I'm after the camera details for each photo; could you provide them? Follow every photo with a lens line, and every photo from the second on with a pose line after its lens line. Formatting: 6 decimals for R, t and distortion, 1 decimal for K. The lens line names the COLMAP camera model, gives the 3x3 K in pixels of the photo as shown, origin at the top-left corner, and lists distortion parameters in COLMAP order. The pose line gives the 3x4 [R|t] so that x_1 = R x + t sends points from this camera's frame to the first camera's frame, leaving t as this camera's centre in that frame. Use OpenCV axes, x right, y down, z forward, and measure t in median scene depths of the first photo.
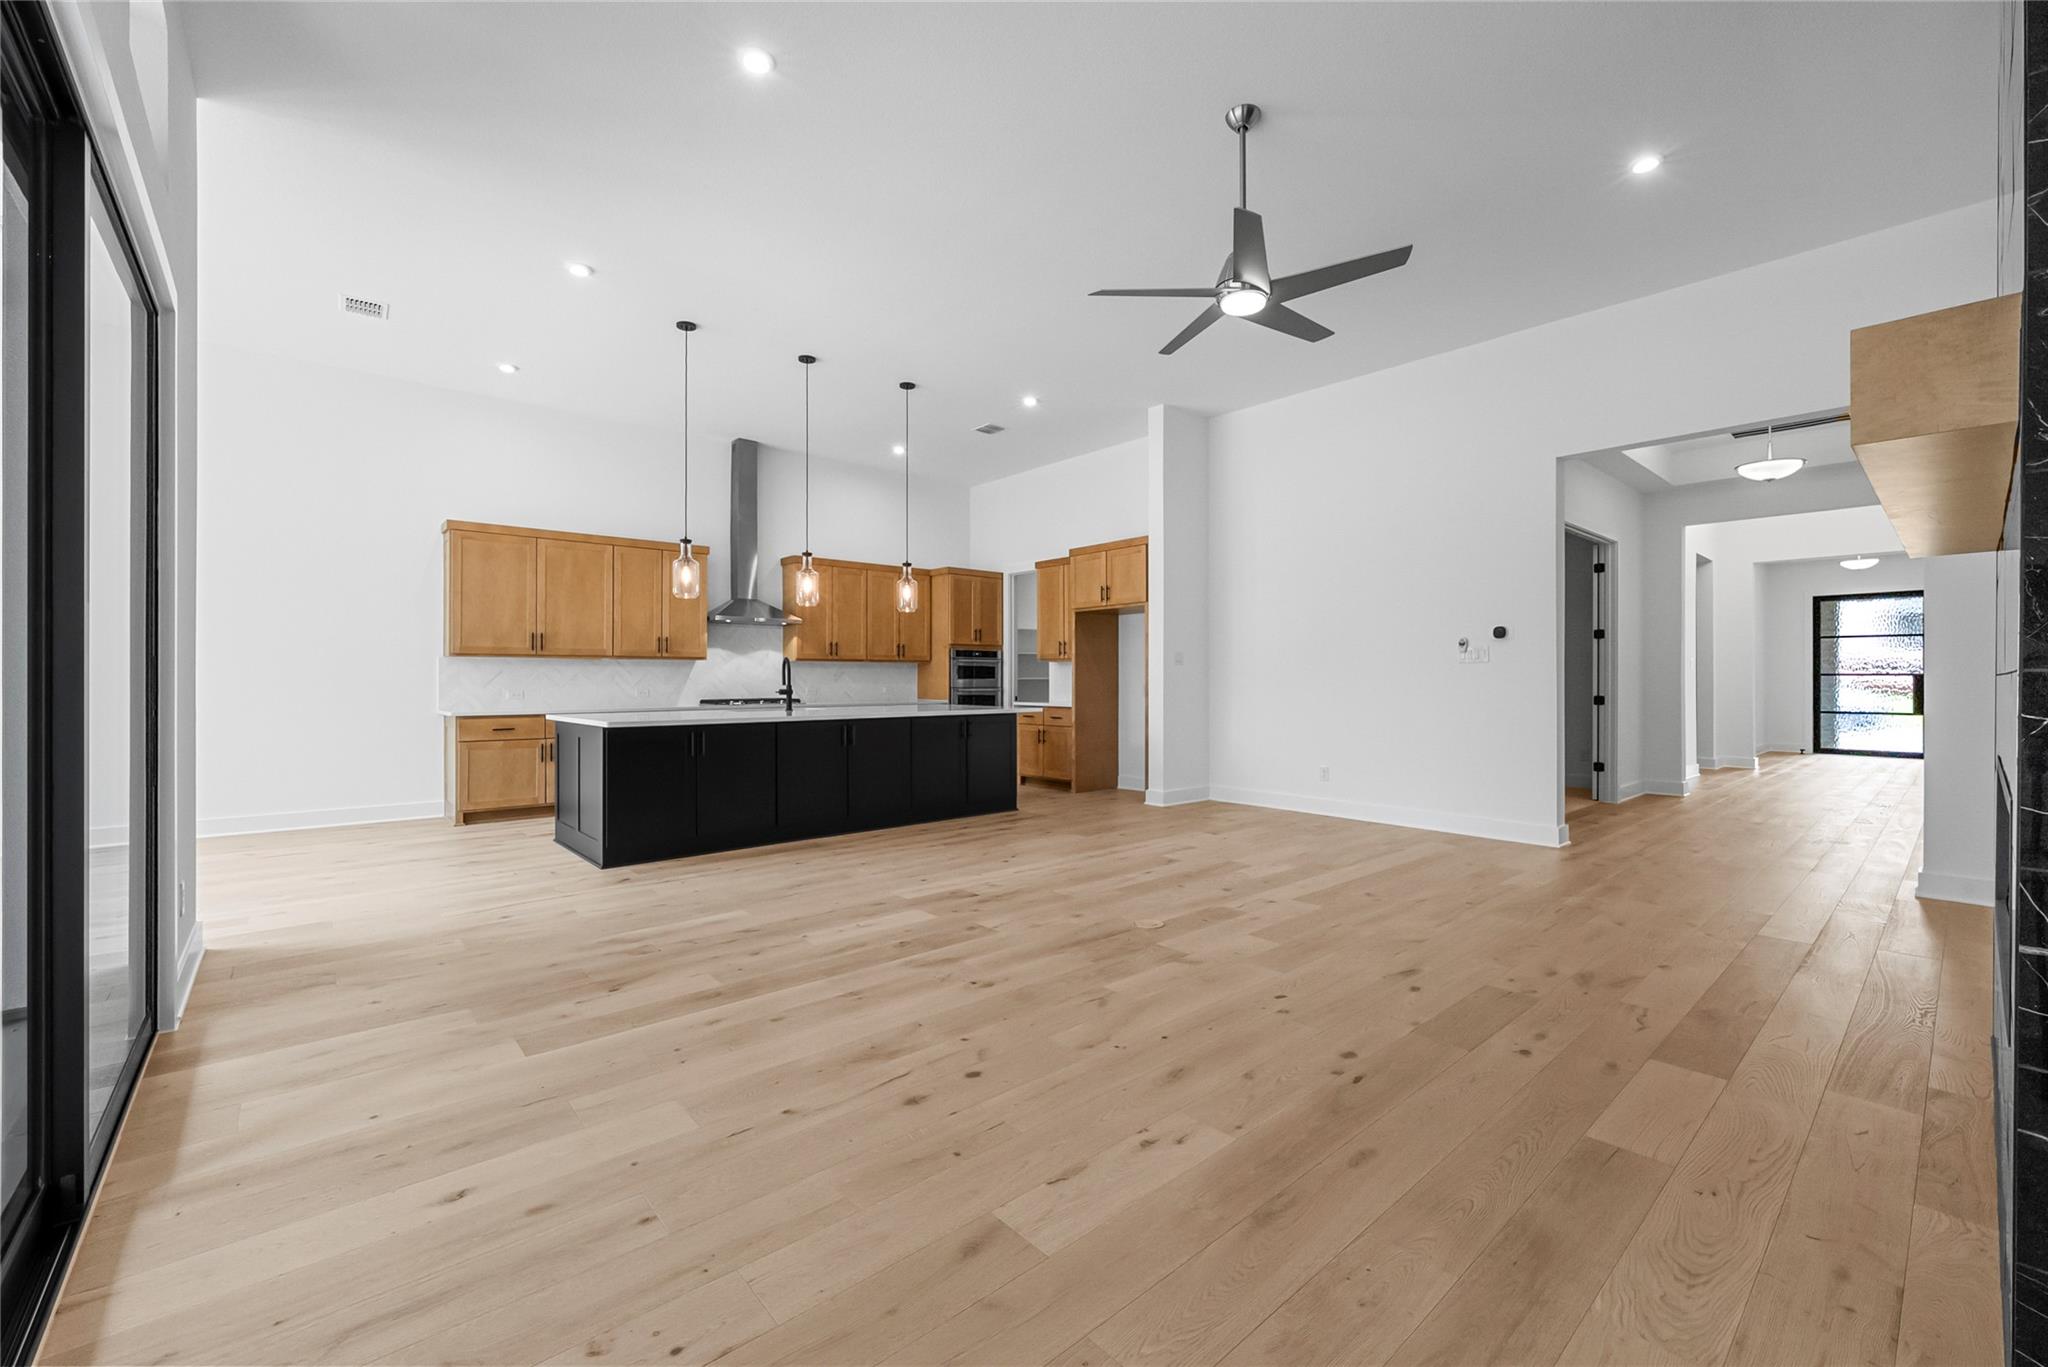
lens RADIAL K [[844.4, 0, 1024.0], [0, 844.4, 683.5], [0, 0, 1]] dist [-0.001403, -0.000210]
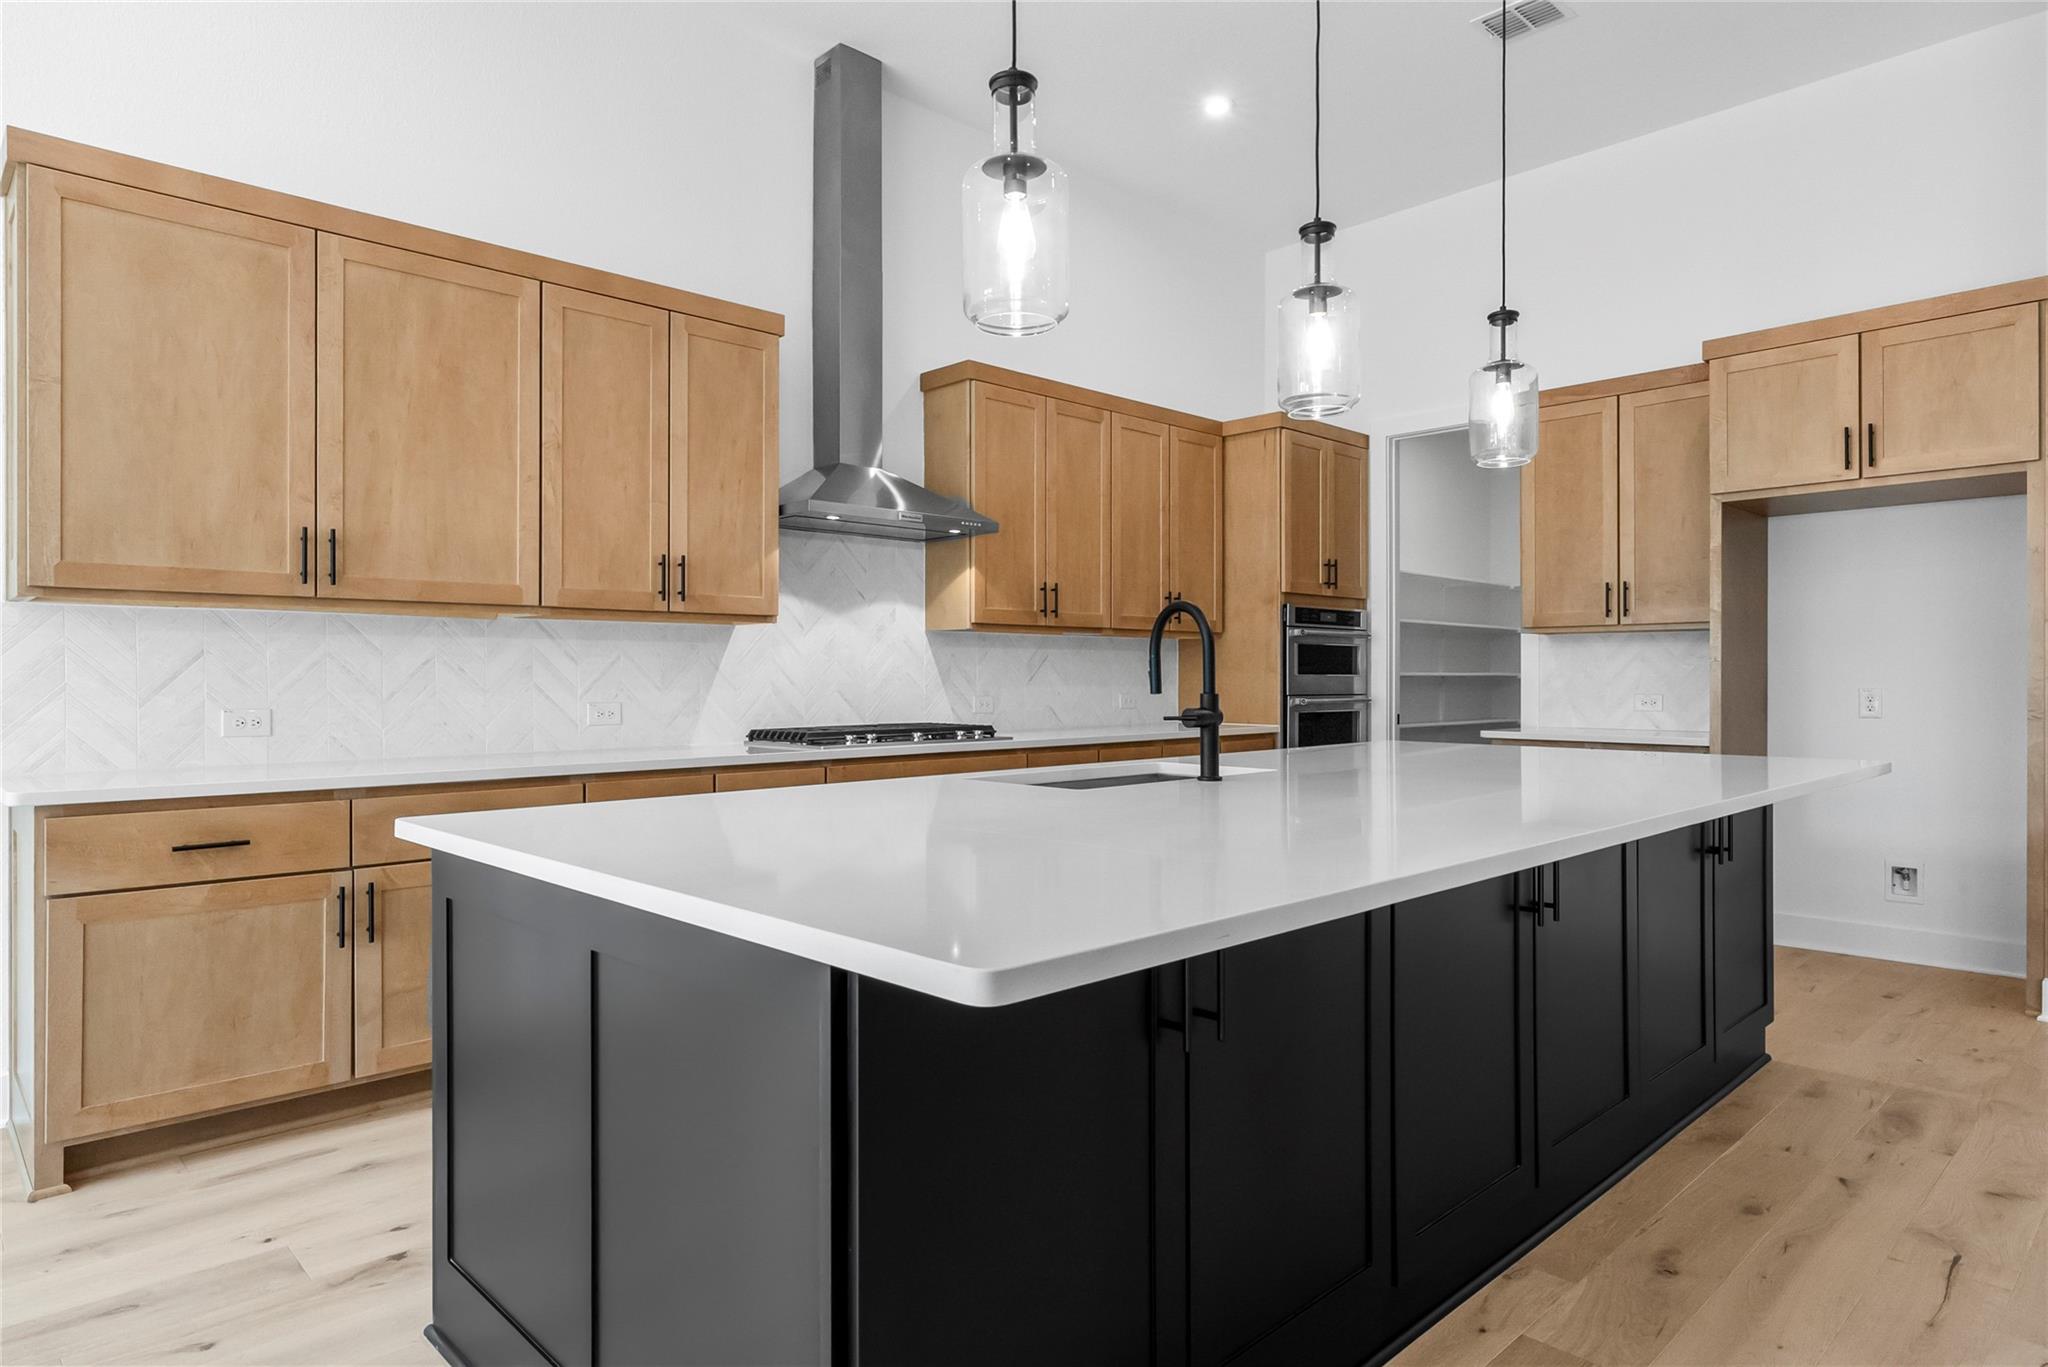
lens RADIAL K [[1201.6, 0, 1024.0], [0, 1201.6, 683.5], [0, 0, 1]] dist [0.002547, 0.001565]
pose [[0.998536, -0.000816, 0.054085, -0.309182], [0.000784, 1.000000, 0.000613, -0.001821], [-0.054086, -0.000570, 0.998536, 0.490935]]
